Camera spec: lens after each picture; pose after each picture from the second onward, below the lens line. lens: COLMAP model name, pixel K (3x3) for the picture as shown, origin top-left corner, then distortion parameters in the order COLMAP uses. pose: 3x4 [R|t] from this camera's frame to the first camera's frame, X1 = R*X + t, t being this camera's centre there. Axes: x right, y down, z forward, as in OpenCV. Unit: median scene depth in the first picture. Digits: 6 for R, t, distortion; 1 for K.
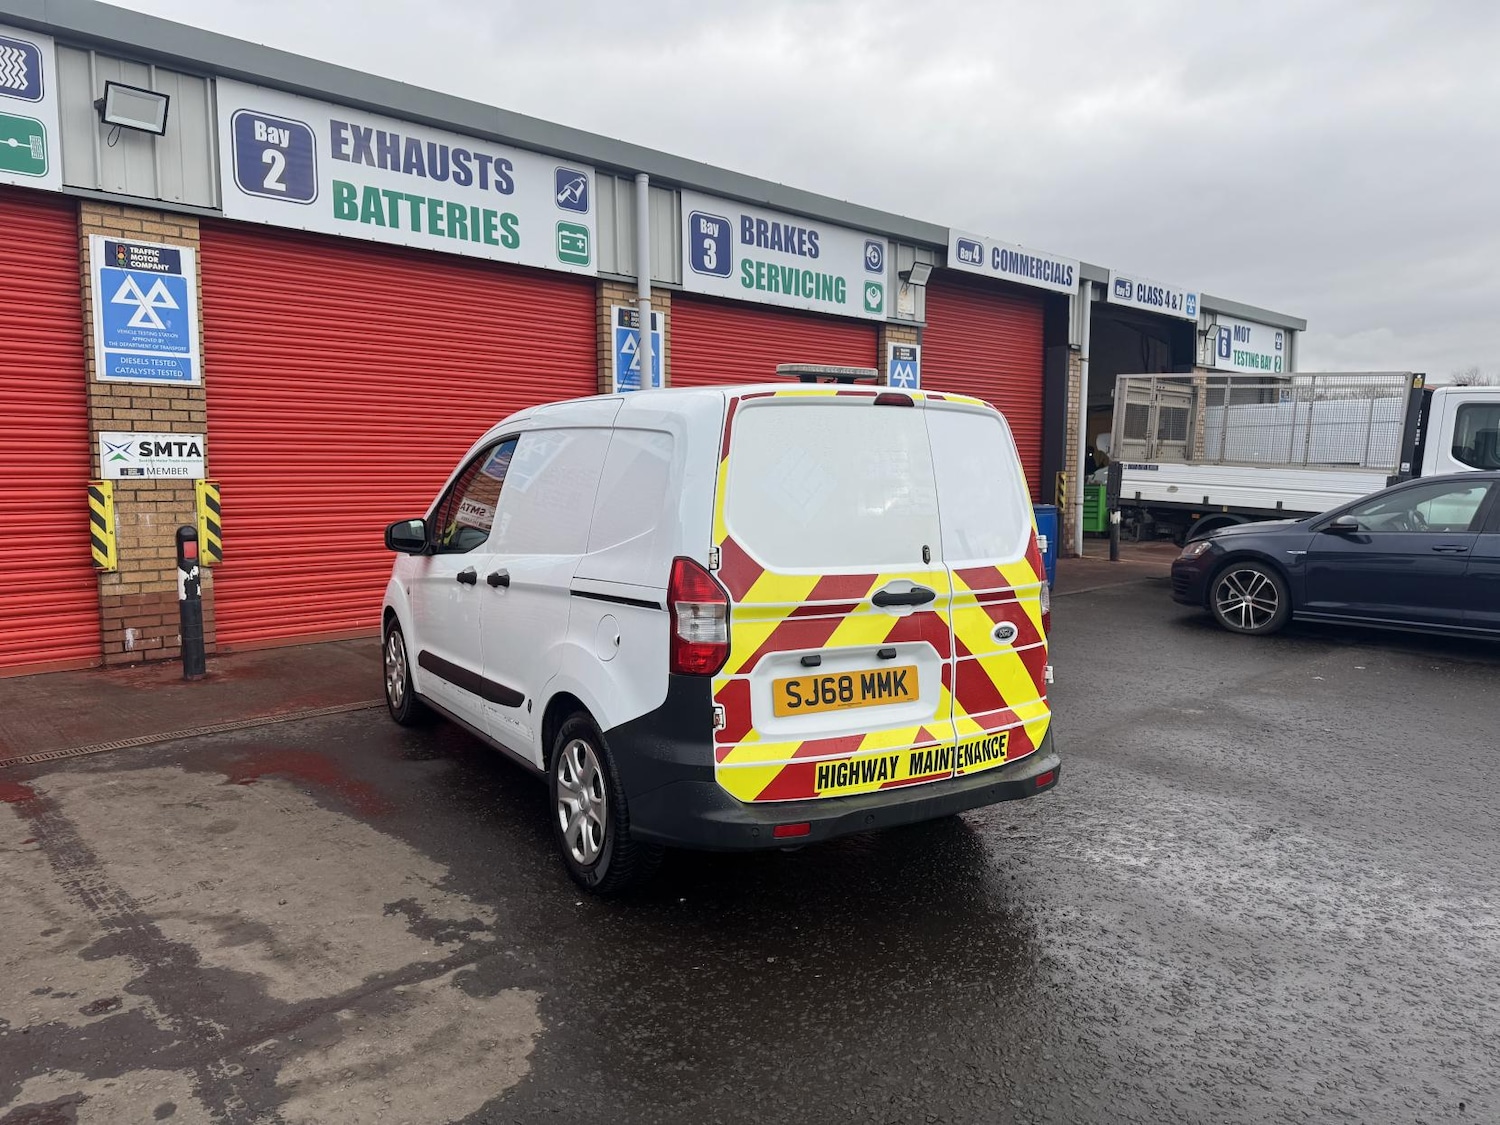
lens RADIAL K [[1051.7, 0, 761.4], [0, 1051.7, 573.5], [0, 0, 1]] dist [0.024723, -0.046802]
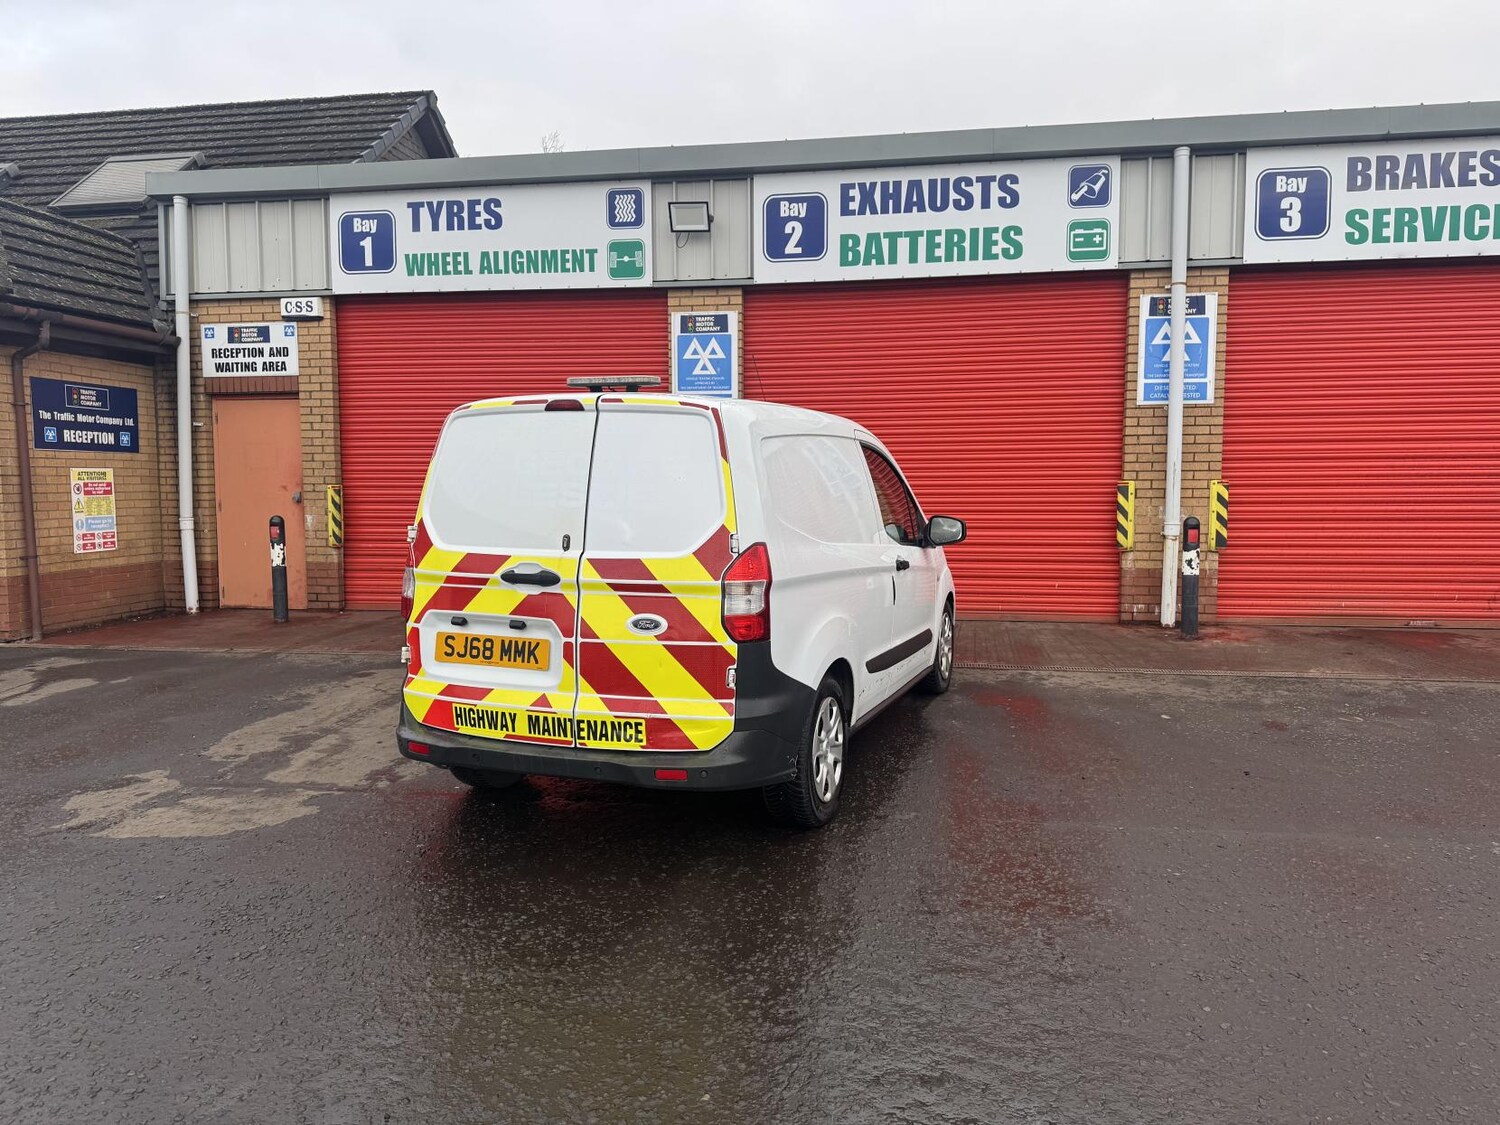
lens RADIAL K [[1055.0, 0, 750.0], [0, 1055.0, 562.5], [0, 0, 1]] dist [0.054781, -0.064806]
pose [[0.592867, 0.058653, -0.803161, 0.567704], [-0.073990, 0.997093, 0.018198, -0.015595], [0.801894, 0.048636, 0.595483, 0.233701]]
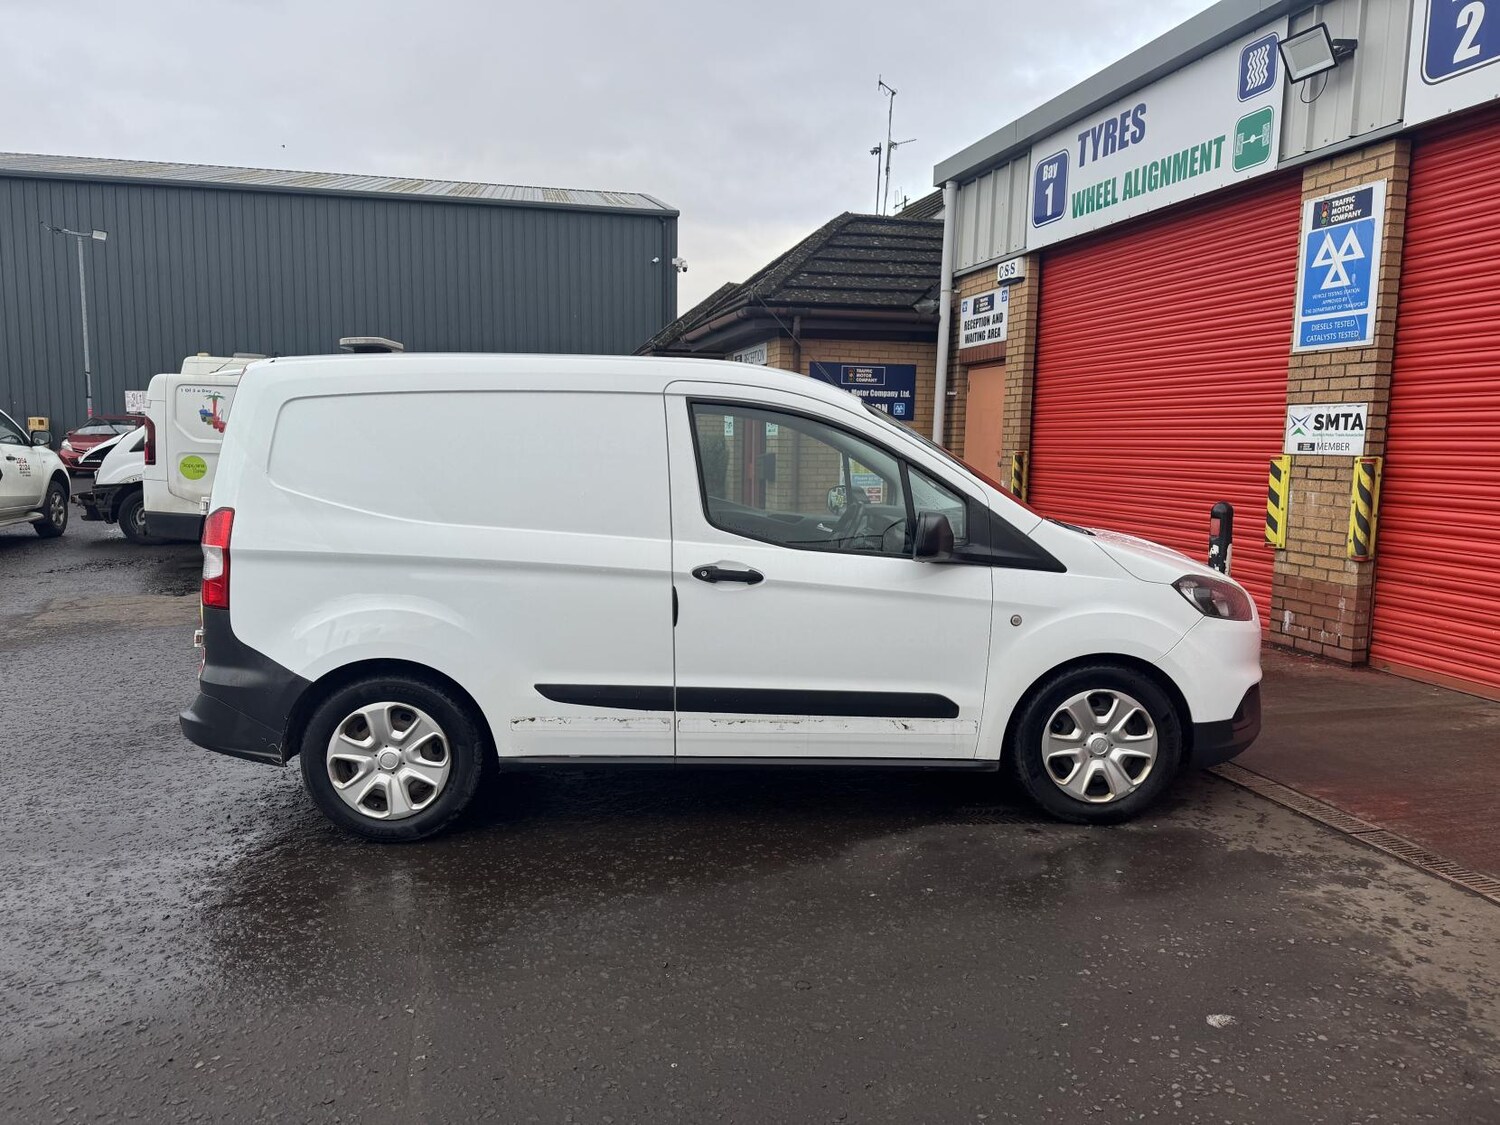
lens RADIAL K [[1055.0, 0, 750.0], [0, 1055.0, 562.5], [0, 0, 1]] dist [0.054781, -0.064806]
pose [[-0.493041, 0.093817, -0.864933, 0.470174], [-0.094154, 0.982576, 0.160248, -0.099055], [0.864896, 0.160446, -0.475617, 1.021628]]
